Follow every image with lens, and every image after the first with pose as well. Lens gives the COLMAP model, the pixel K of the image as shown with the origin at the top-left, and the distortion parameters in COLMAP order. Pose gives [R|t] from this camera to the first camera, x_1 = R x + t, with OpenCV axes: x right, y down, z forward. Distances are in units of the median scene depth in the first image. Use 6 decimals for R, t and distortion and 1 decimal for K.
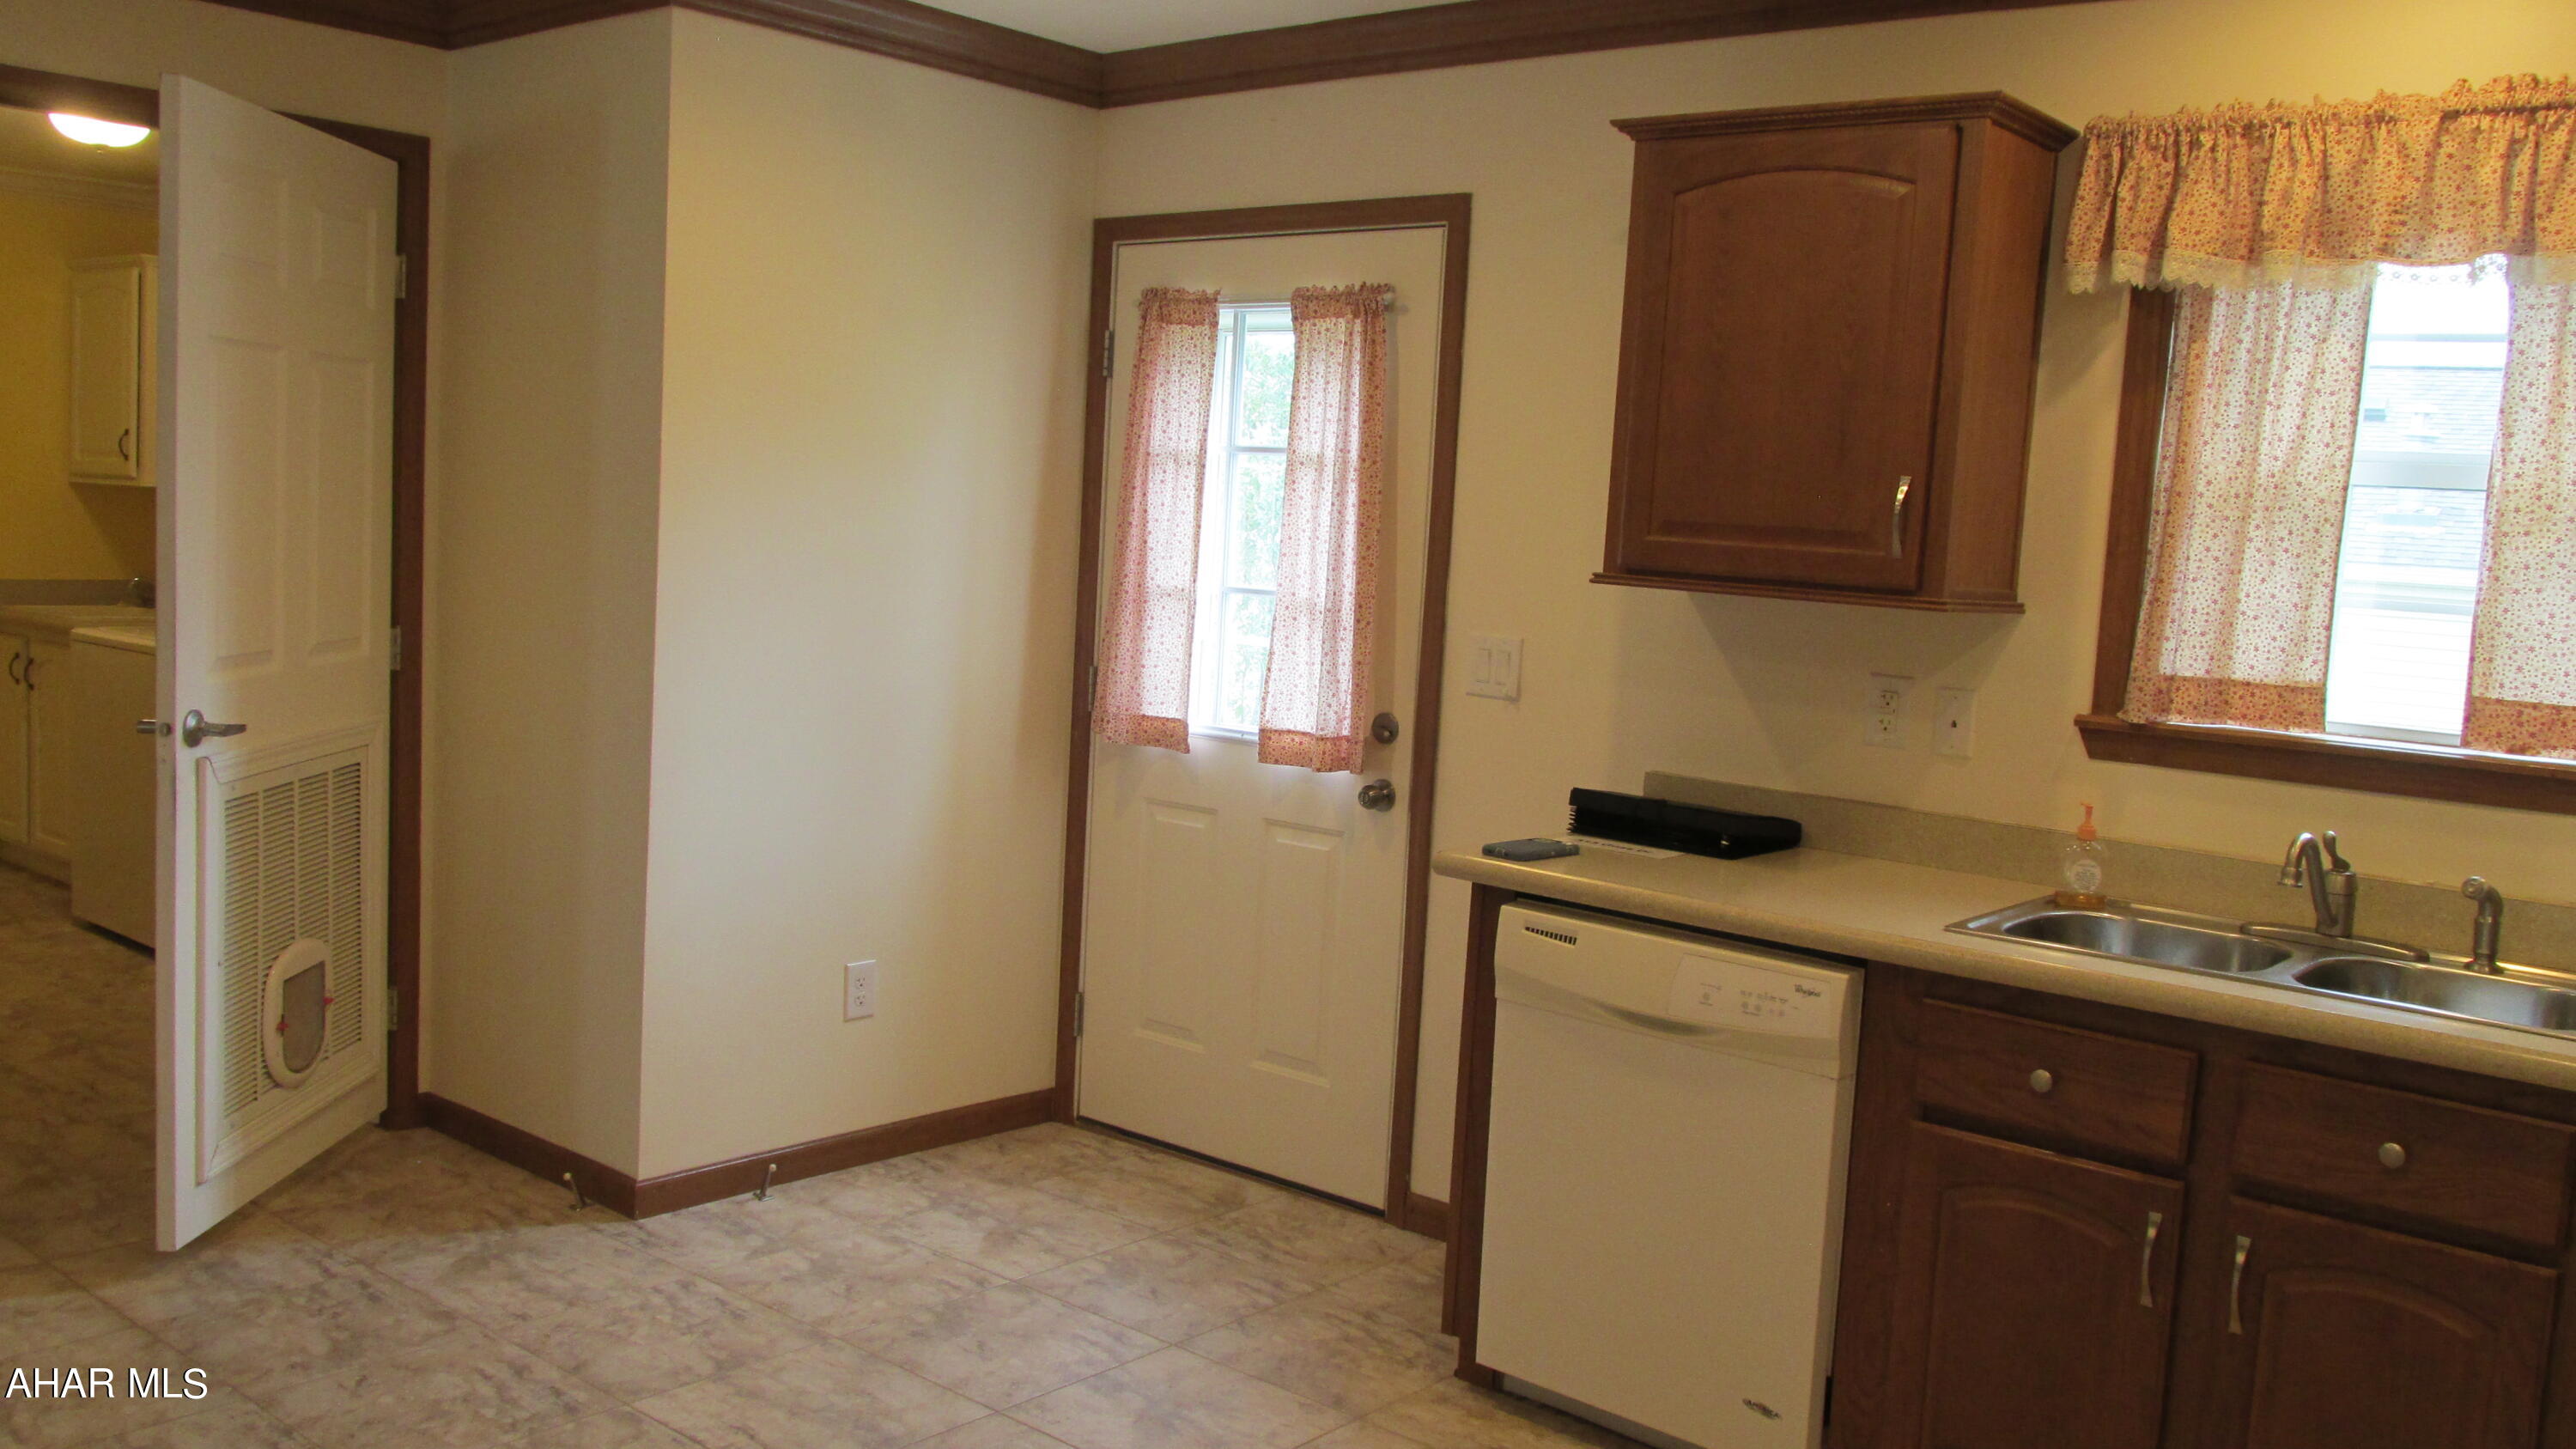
lens RADIAL K [[2174.3, 0, 1289.6], [0, 2174.3, 715.1], [0, 0, 1]] dist [-0.005221, -0.005540]
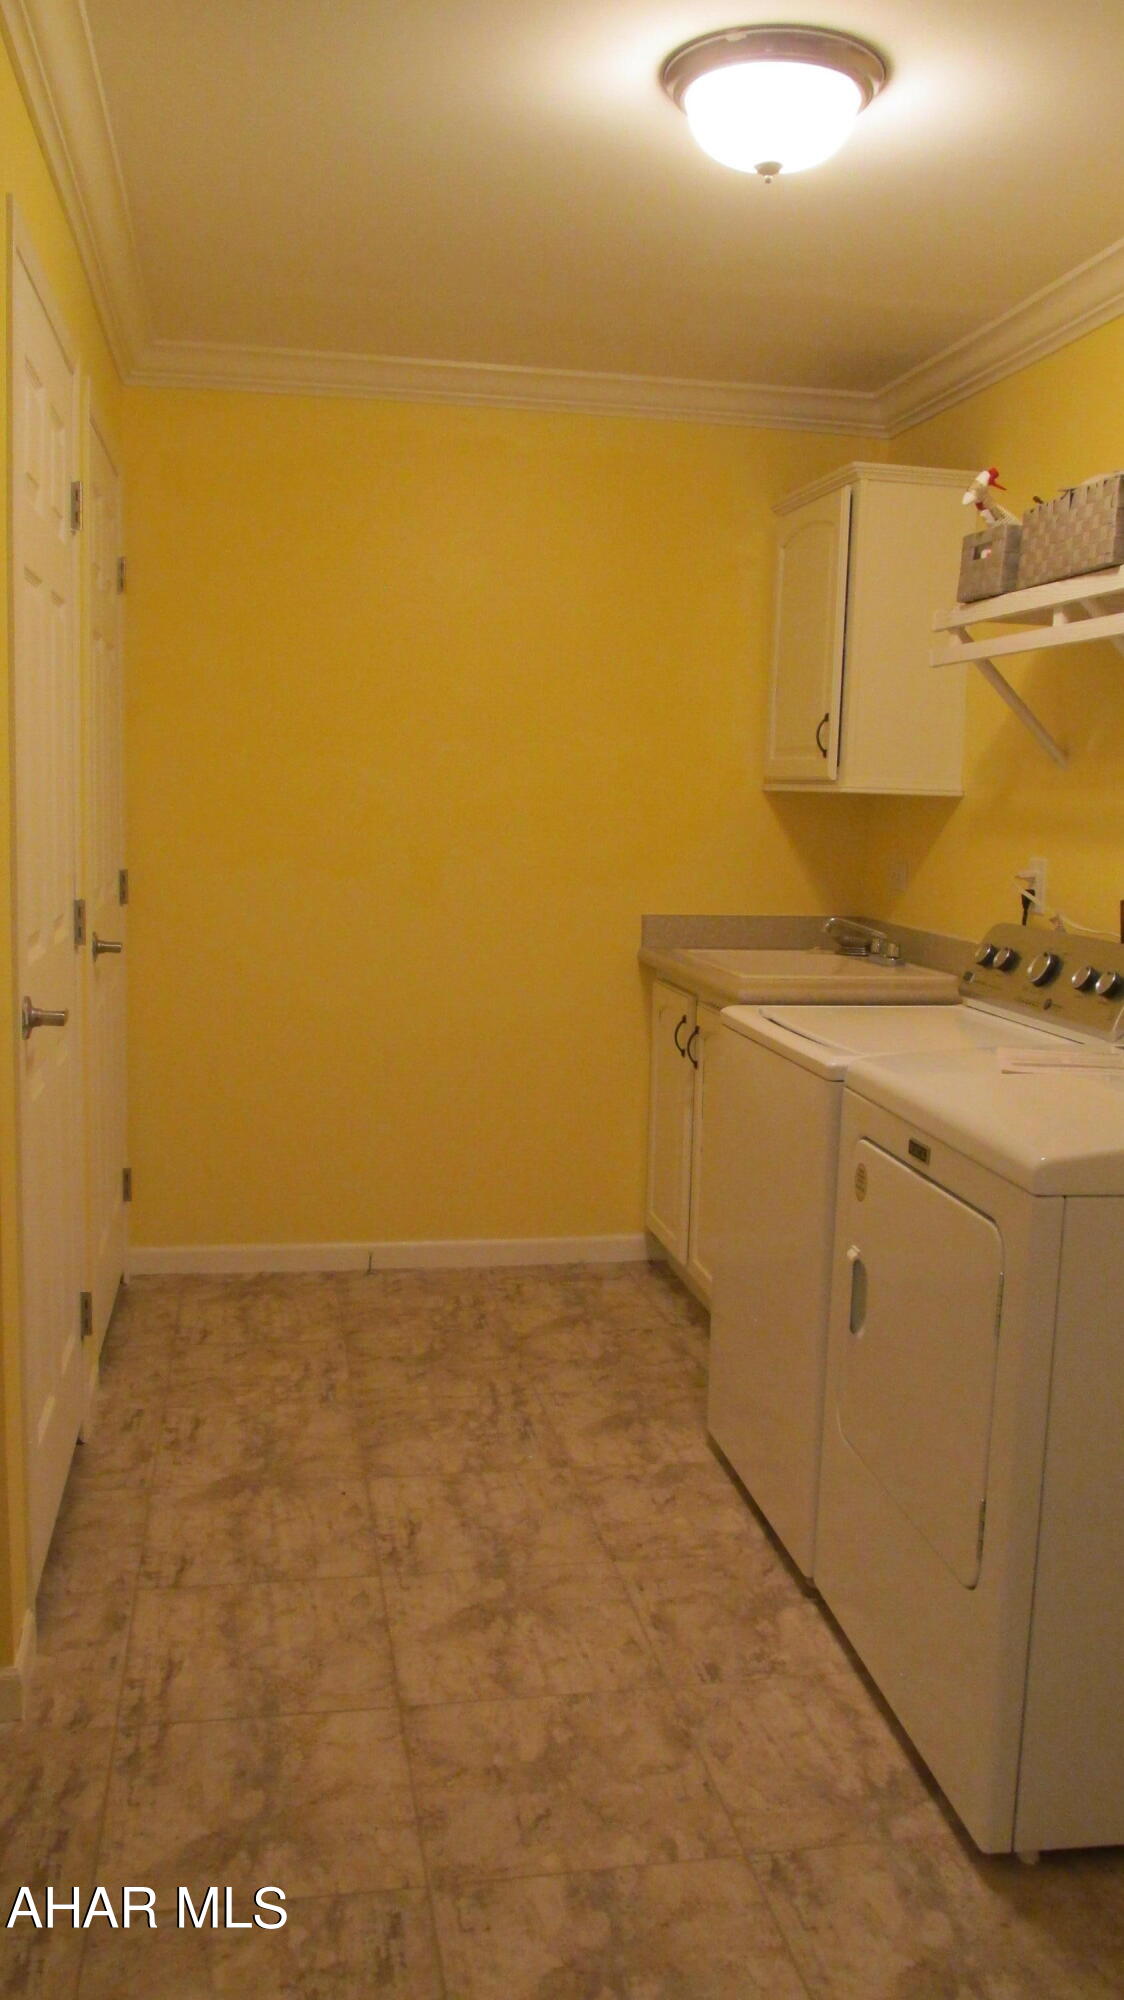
lens RADIAL K [[1687.9, 0, 560.9], [0, 1687.9, 1000.7], [0, 0, 1]] dist [-0.005221, -0.005540]
pose [[0.781480, 0.050348, -0.621895, -0.250830], [-0.042118, 0.998722, 0.027930, -0.048285], [0.622507, 0.004367, 0.782602, 0.505921]]
